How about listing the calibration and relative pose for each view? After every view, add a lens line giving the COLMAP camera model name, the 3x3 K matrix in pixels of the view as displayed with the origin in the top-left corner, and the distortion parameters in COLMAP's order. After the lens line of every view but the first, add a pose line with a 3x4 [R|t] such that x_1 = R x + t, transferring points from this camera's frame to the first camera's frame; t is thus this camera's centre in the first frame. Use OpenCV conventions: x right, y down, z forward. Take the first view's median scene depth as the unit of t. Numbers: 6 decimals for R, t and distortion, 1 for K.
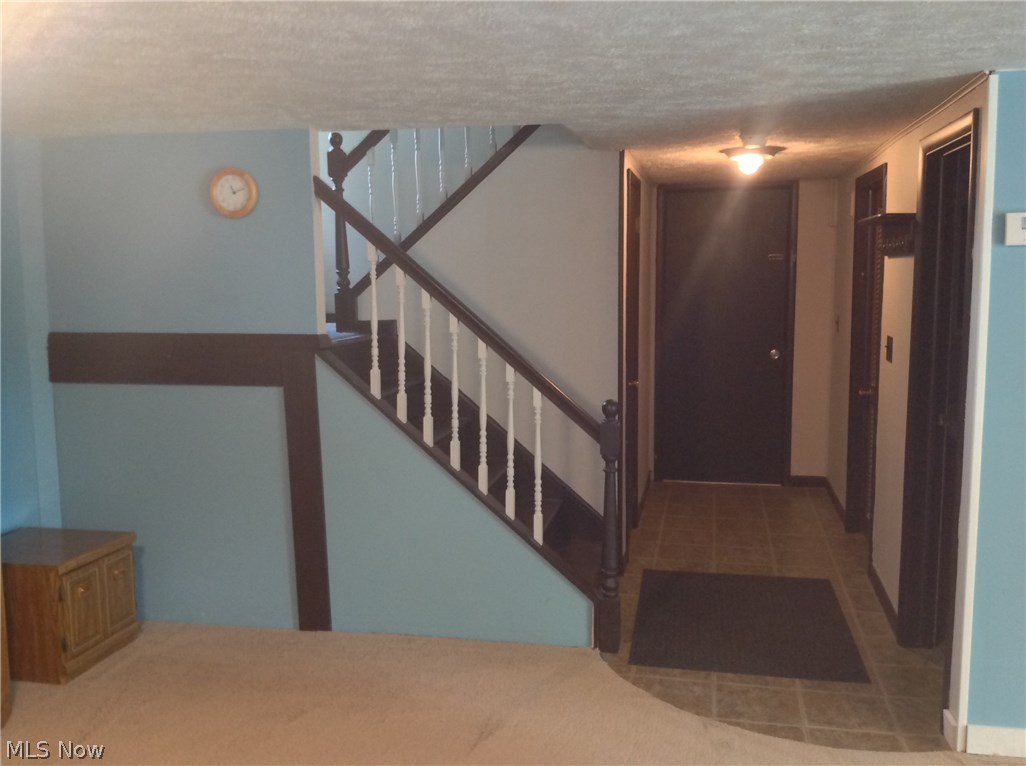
lens RADIAL K [[968.2, 0, 513.0], [0, 968.2, 383.0], [0, 0, 1]] dist [0.042413, -0.136339]
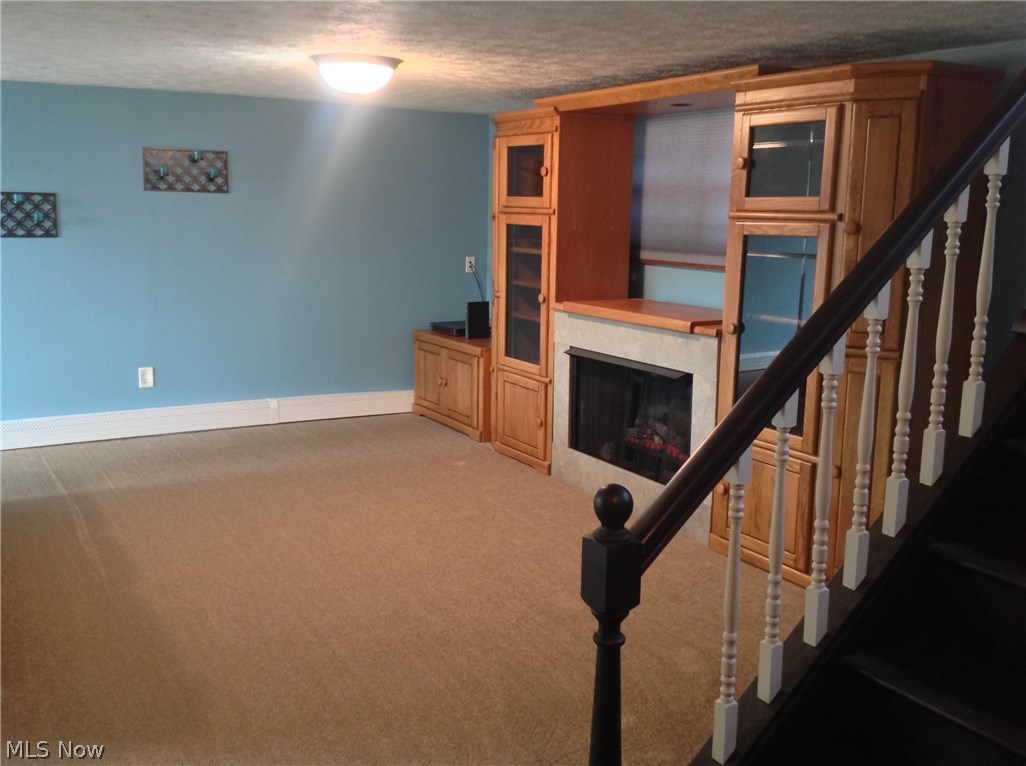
lens RADIAL K [[964.4, 0, 513.0], [0, 964.4, 383.0], [0, 0, 1]] dist [0.208920, -0.507204]
pose [[-0.735837, 0.121725, -0.666129, 0.416734], [-0.089509, 0.957595, 0.273862, -0.143305], [0.671217, 0.261142, -0.693738, 1.232886]]
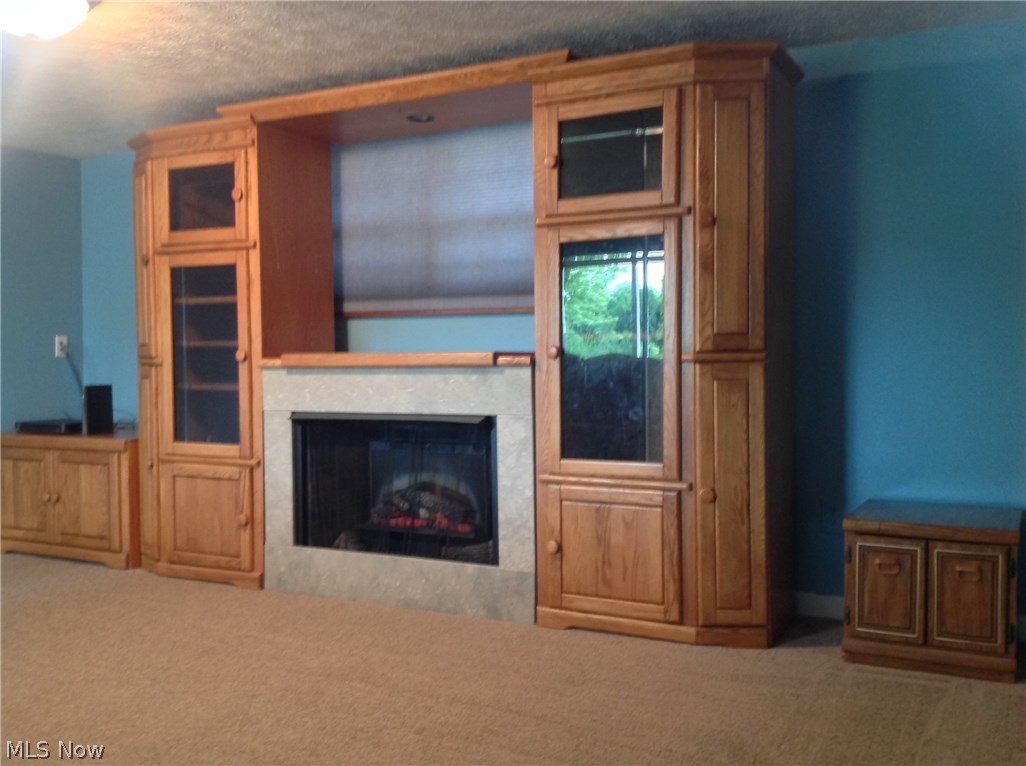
lens RADIAL K [[964.4, 0, 513.0], [0, 964.4, 383.0], [0, 0, 1]] dist [0.208920, -0.507204]
pose [[-0.279951, 0.038572, -0.959239, 0.402835], [-0.103409, 0.992167, 0.070075, 0.035944], [0.954429, 0.118812, -0.273770, 0.861571]]
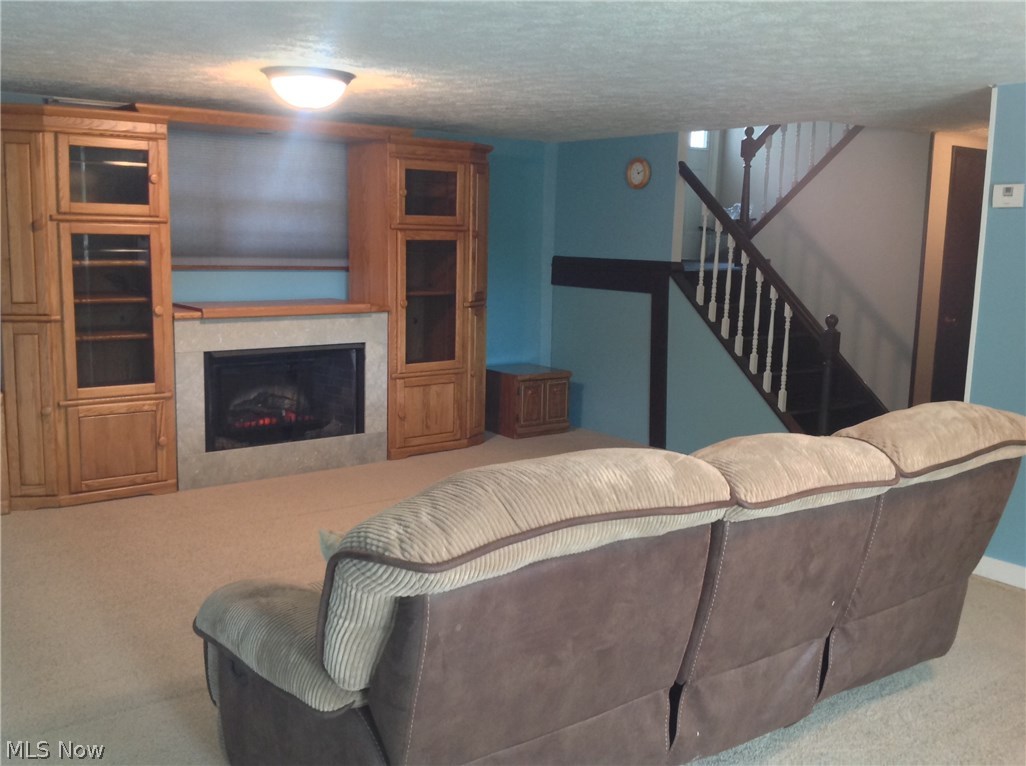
lens RADIAL K [[960.5, 0, 507.3], [0, 960.5, 383.8], [0, 0, 1]] dist [0.209985, -0.510332]
pose [[0.742991, 0.131935, -0.656169, 0.686493], [-0.108153, 0.991161, 0.076828, 0.057129], [0.660506, 0.013884, 0.750693, -0.388347]]
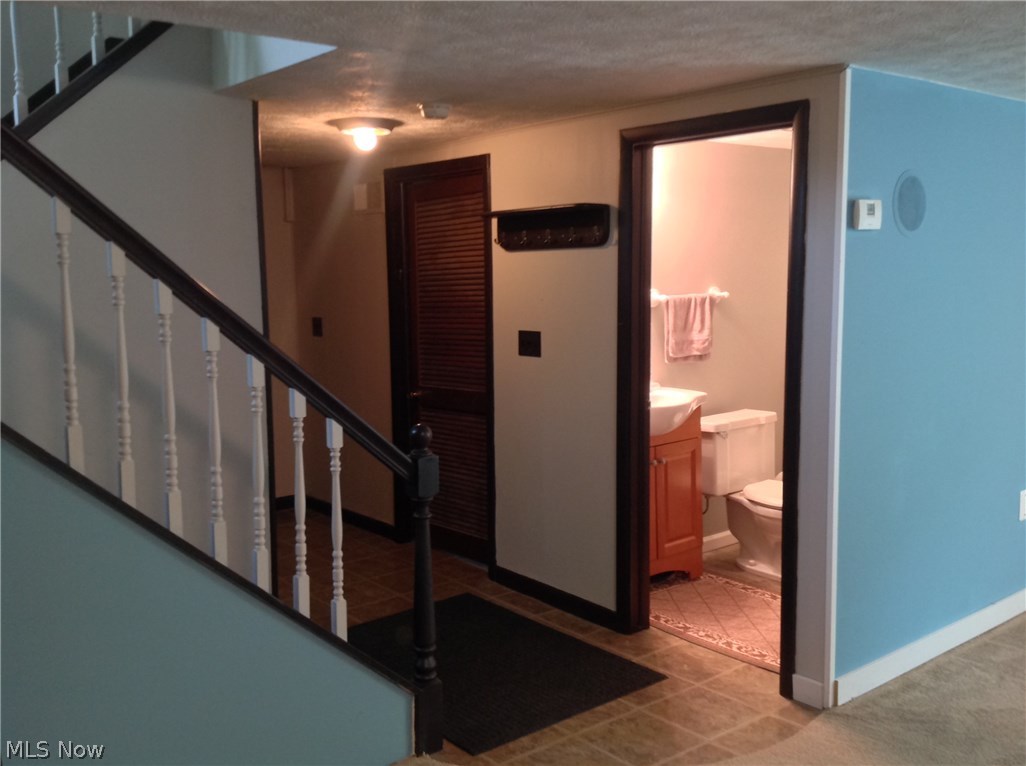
lens RADIAL K [[964.4, 0, 513.0], [0, 964.4, 383.0], [0, 0, 1]] dist [0.208920, -0.507204]
pose [[0.634726, -0.091746, 0.767272, -0.432640], [0.101636, 0.994213, 0.034804, -0.035070], [-0.766024, 0.055891, 0.640377, 0.432640]]
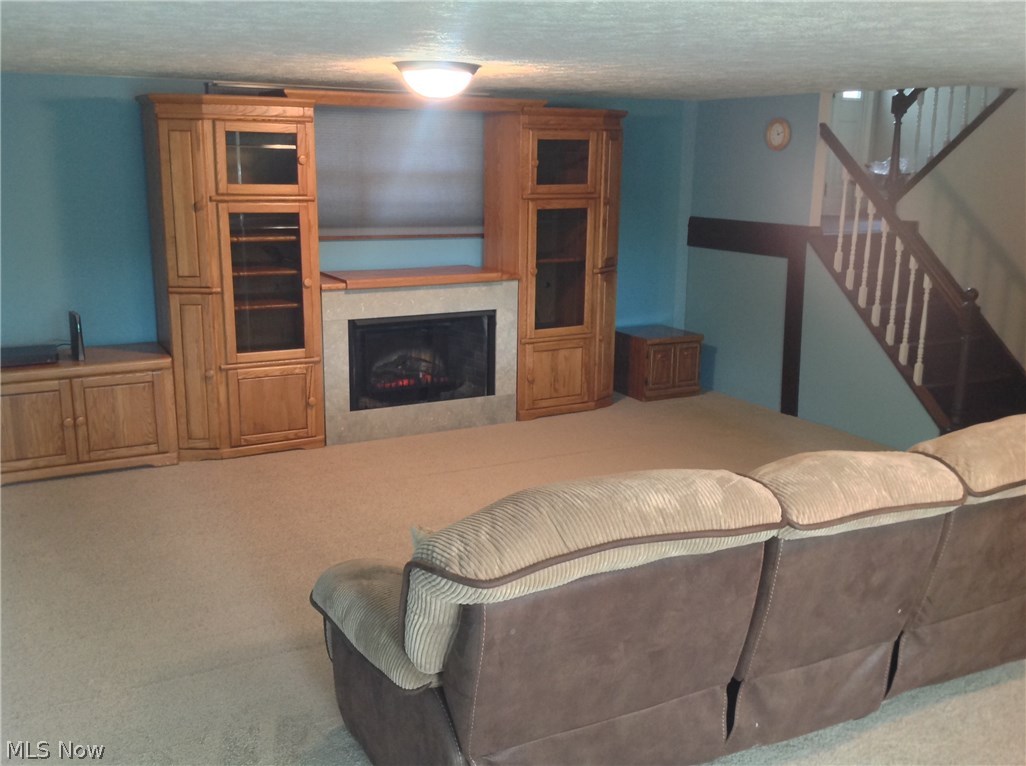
lens RADIAL K [[964.4, 0, 513.0], [0, 964.4, 383.0], [0, 0, 1]] dist [0.208920, -0.507204]
pose [[0.627467, 0.194517, -0.753955, 0.754902], [-0.108935, 0.980700, 0.162357, -0.008518], [0.770985, -0.019742, 0.636547, -0.390503]]
